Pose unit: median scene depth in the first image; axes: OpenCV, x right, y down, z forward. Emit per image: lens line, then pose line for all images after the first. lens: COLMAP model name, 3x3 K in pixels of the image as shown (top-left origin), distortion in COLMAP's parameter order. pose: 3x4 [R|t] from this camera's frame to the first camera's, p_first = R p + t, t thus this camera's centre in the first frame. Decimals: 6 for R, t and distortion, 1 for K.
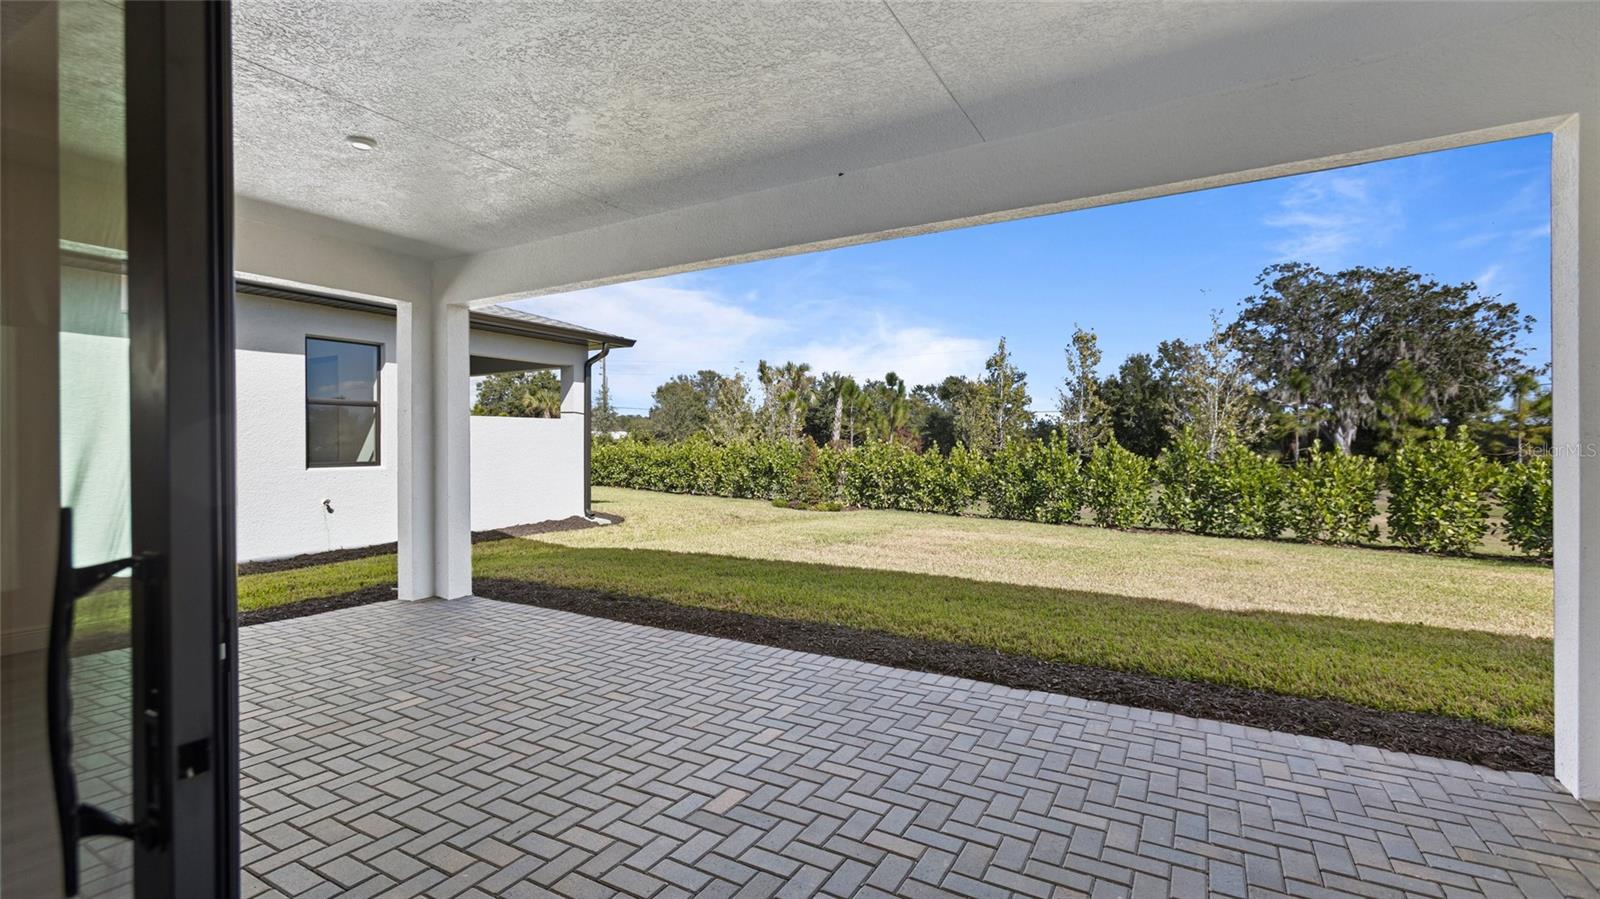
lens RADIAL K [[712.8, 0, 799.5], [0, 712.8, 441.7], [0, 0, 1]] dist [0.001859, 0.000030]
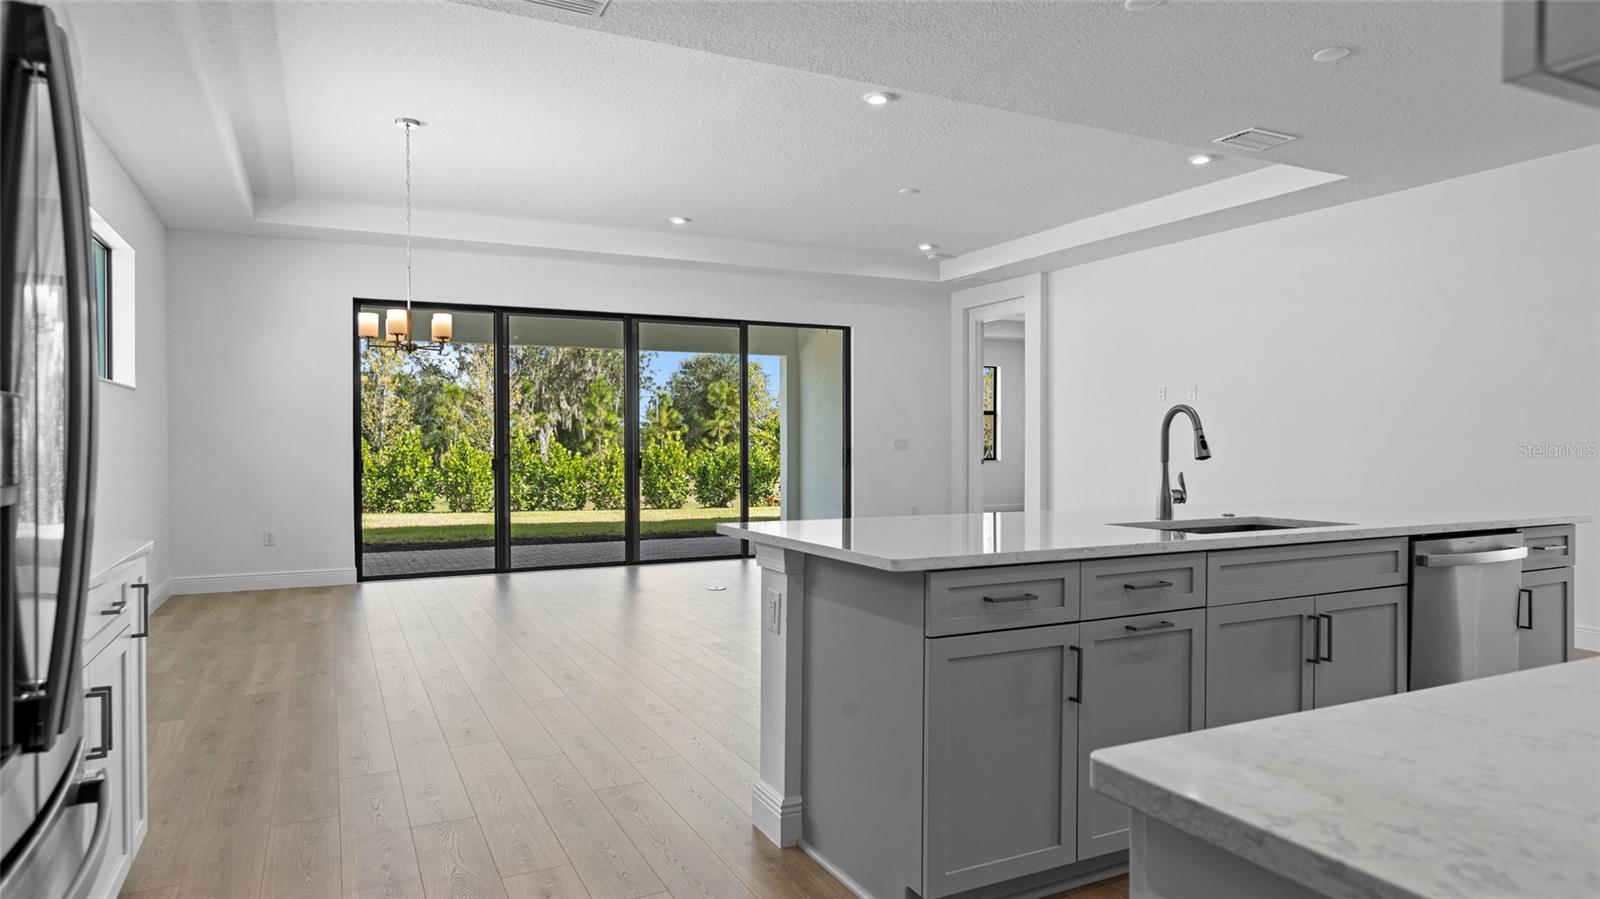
lens RADIAL K [[964.6, 0, 799.7], [0, 964.6, 446.8], [0, 0, 1]] dist [0.025787, 0.000839]
pose [[0.544869, -0.002667, 0.838517, -0.573767], [-0.004284, 0.999973, 0.005964, -0.001680], [-0.838510, -0.006842, 0.544843, -0.330133]]
